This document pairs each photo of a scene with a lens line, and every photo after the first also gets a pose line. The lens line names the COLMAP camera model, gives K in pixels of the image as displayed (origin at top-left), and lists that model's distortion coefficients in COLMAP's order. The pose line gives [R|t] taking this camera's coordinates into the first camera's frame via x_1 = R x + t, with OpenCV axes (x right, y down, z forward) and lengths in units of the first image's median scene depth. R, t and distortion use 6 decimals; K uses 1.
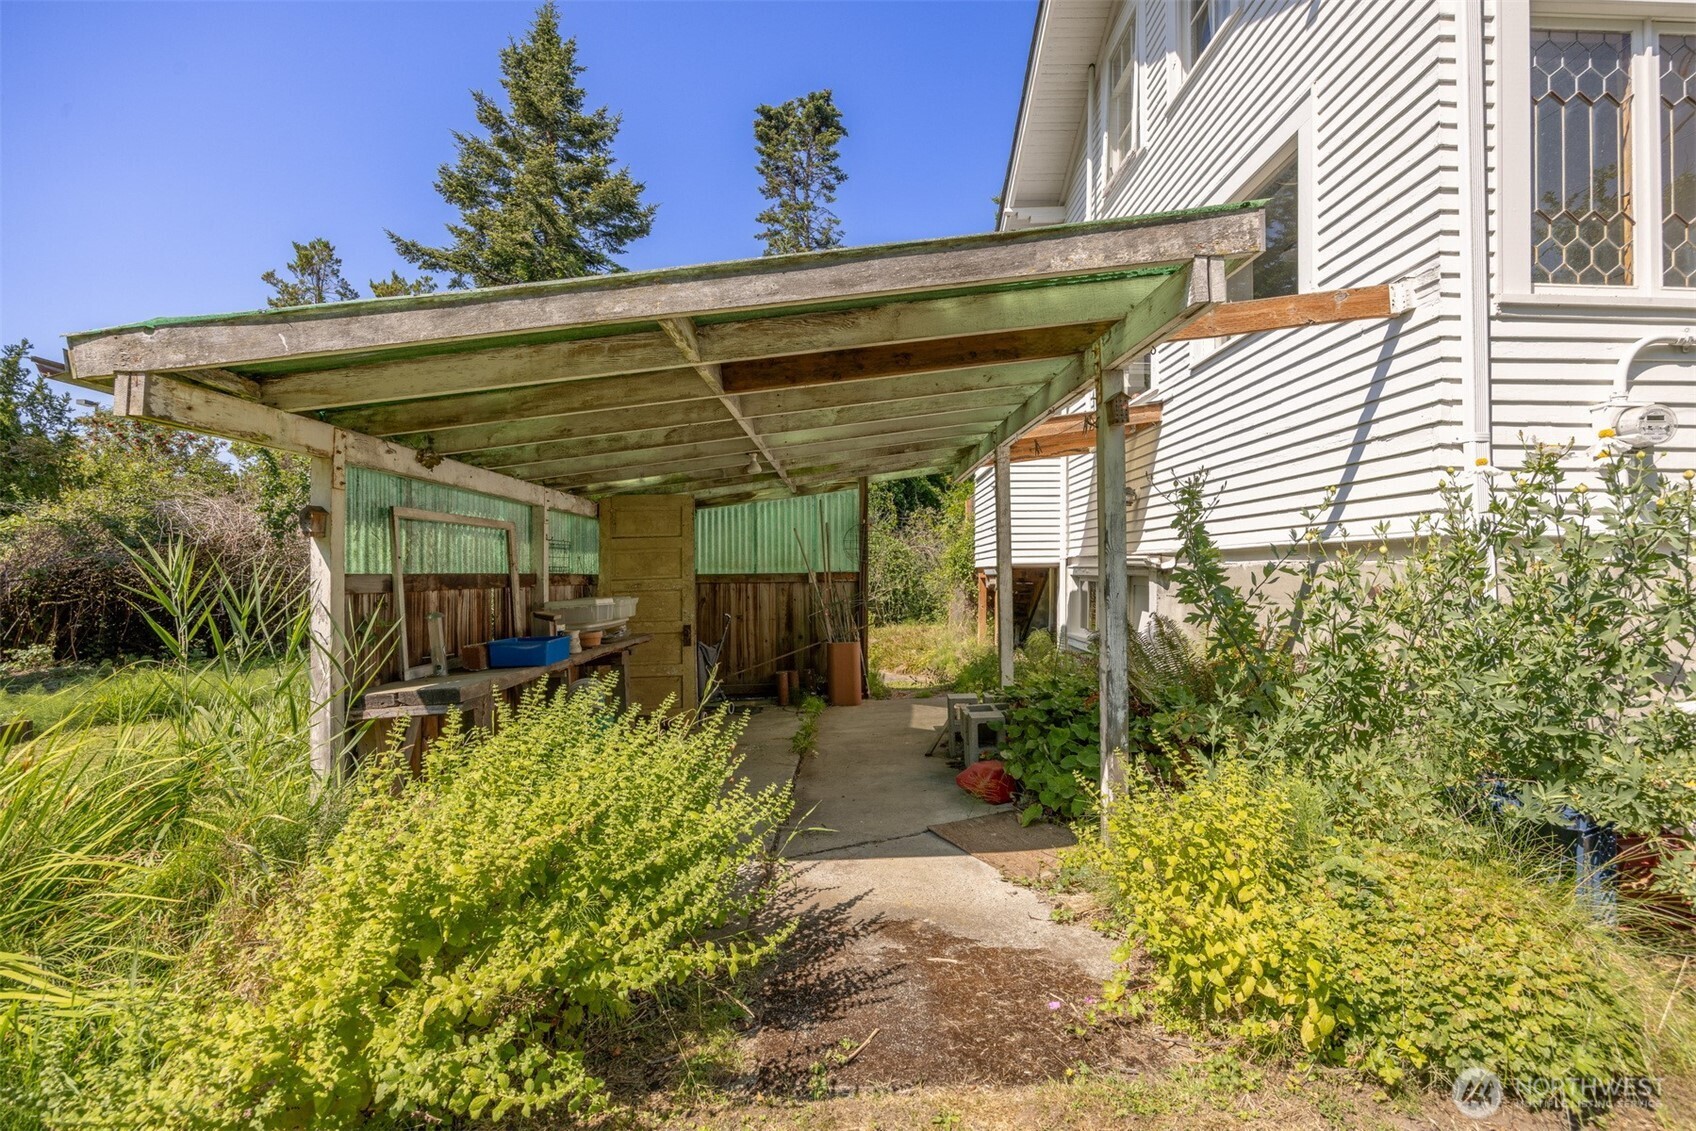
lens RADIAL K [[779.0, 0, 843.8], [0, 779.0, 564.9], [0, 0, 1]] dist [-0.014497, -0.000528]
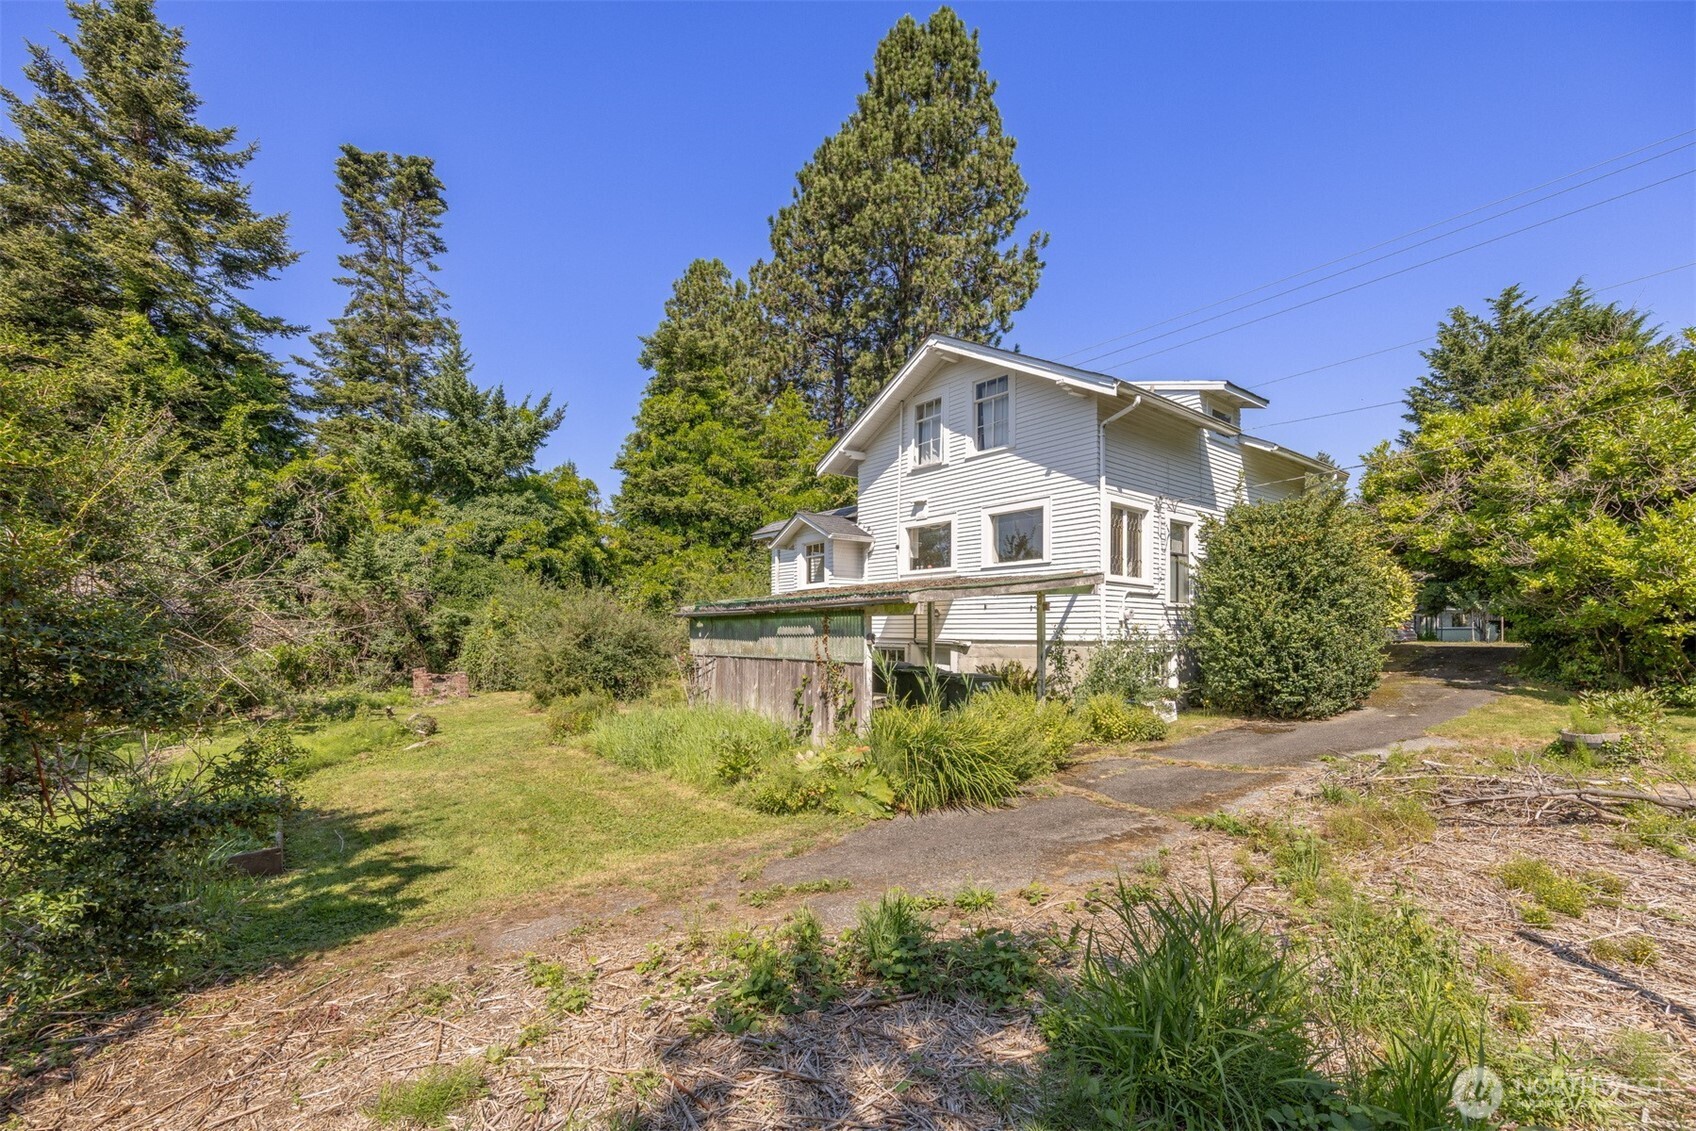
lens RADIAL K [[713.9, 0, 849.4], [0, 713.9, 630.1], [0, 0, 1]] dist [-0.003156, -0.000823]
pose [[0.781172, 0.001809, 0.624314, -0.970737], [-0.006869, 0.999960, 0.005697, -0.041536], [-0.624279, -0.008739, 0.781153, -0.406400]]
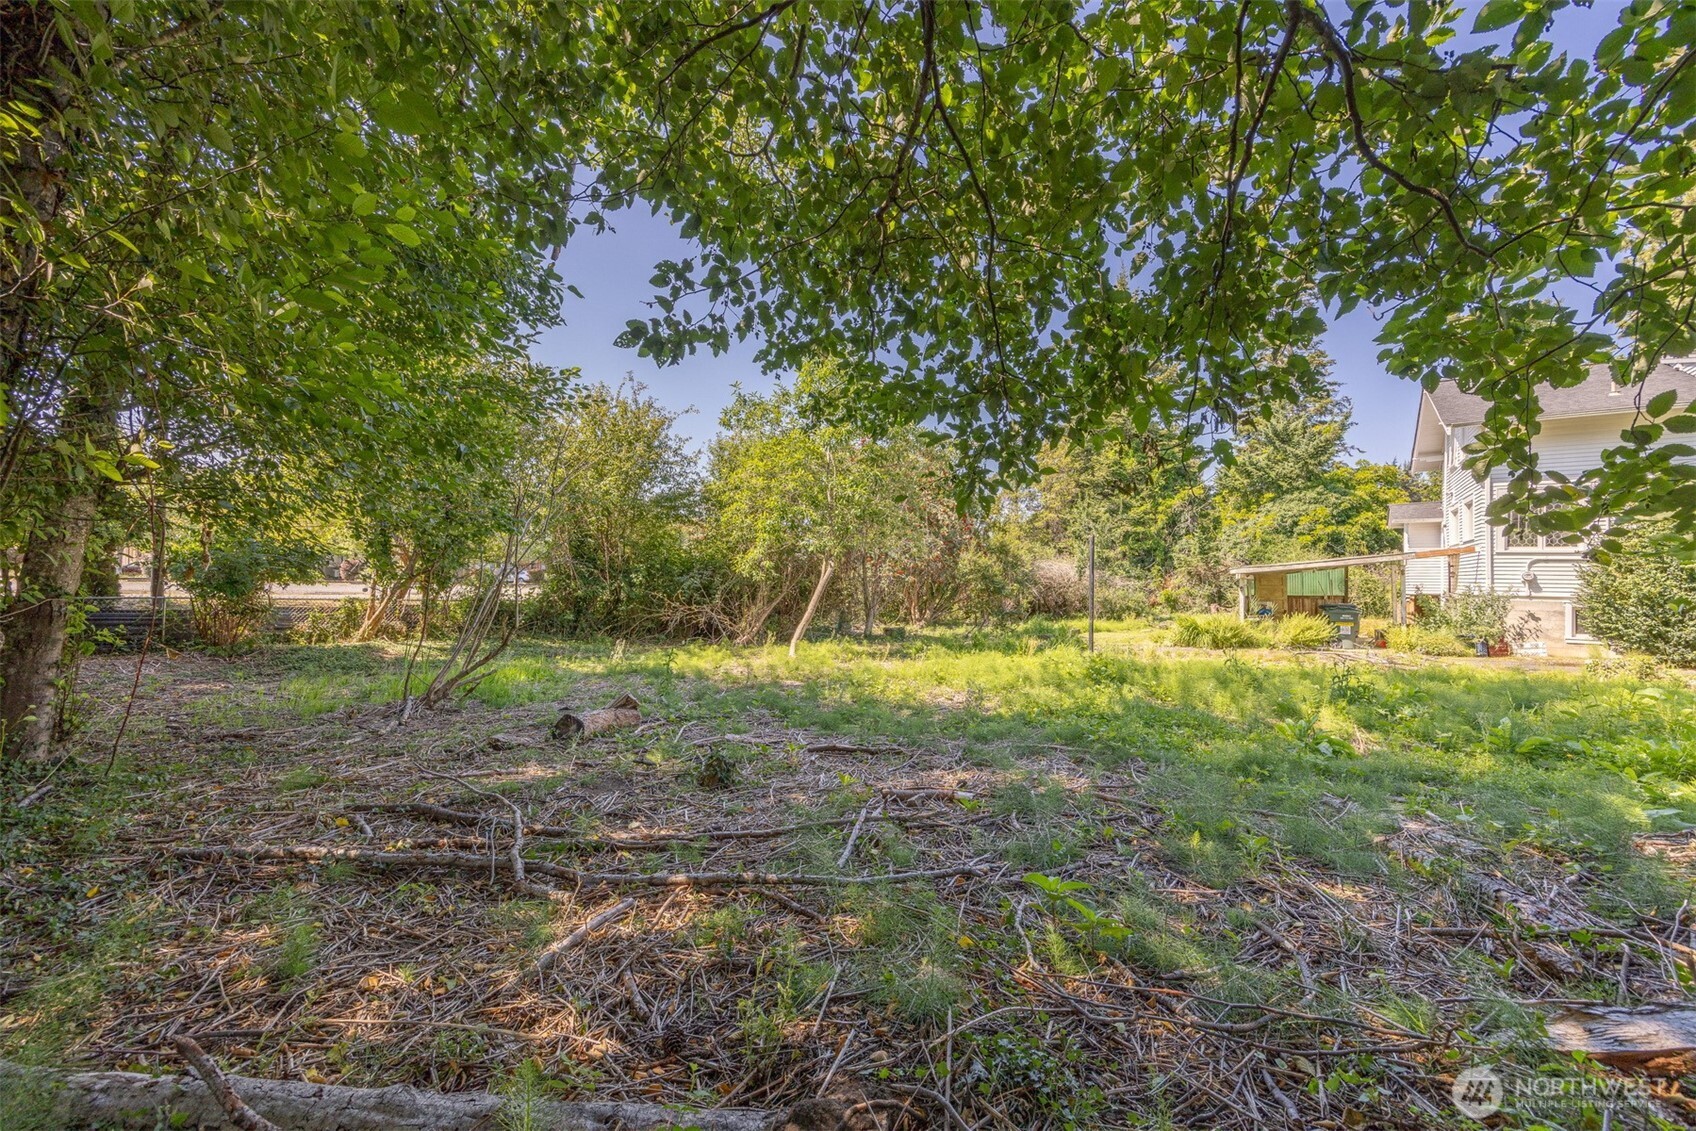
lens RADIAL K [[645.9, 0, 848.0], [0, 645.9, 565.5], [0, 0, 1]] dist [-0.004183, -0.000096]
pose [[0.808008, -0.002693, -0.589165, -0.055533], [-0.005035, 0.999921, -0.011475, -0.069747], [0.589150, 0.012238, 0.807931, -2.222012]]
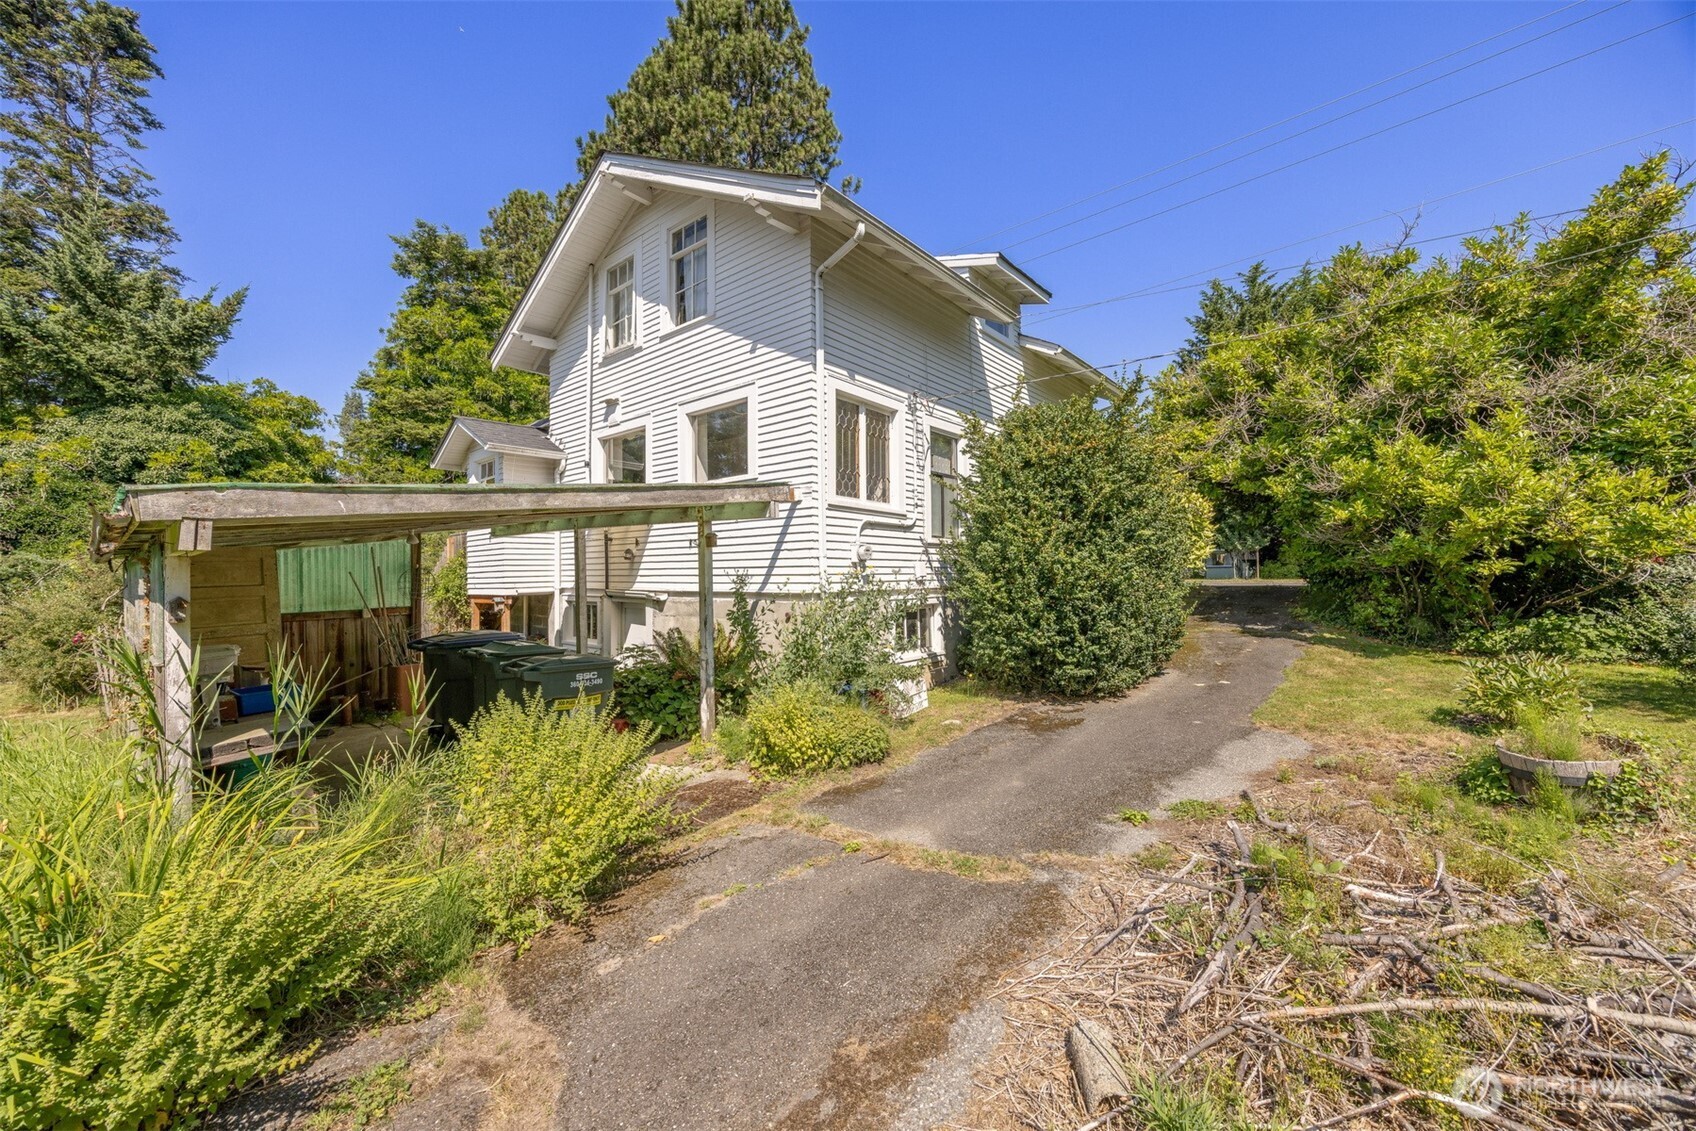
lens RADIAL K [[644.5, 0, 850.9], [0, 644.5, 564.9], [0, 0, 1]] dist [-0.001302, -0.000404]
pose [[0.638167, 0.003001, 0.769892, -0.320406], [0.004121, 0.999965, -0.007314, -0.046285], [-0.769887, 0.007841, 0.638132, -0.188122]]
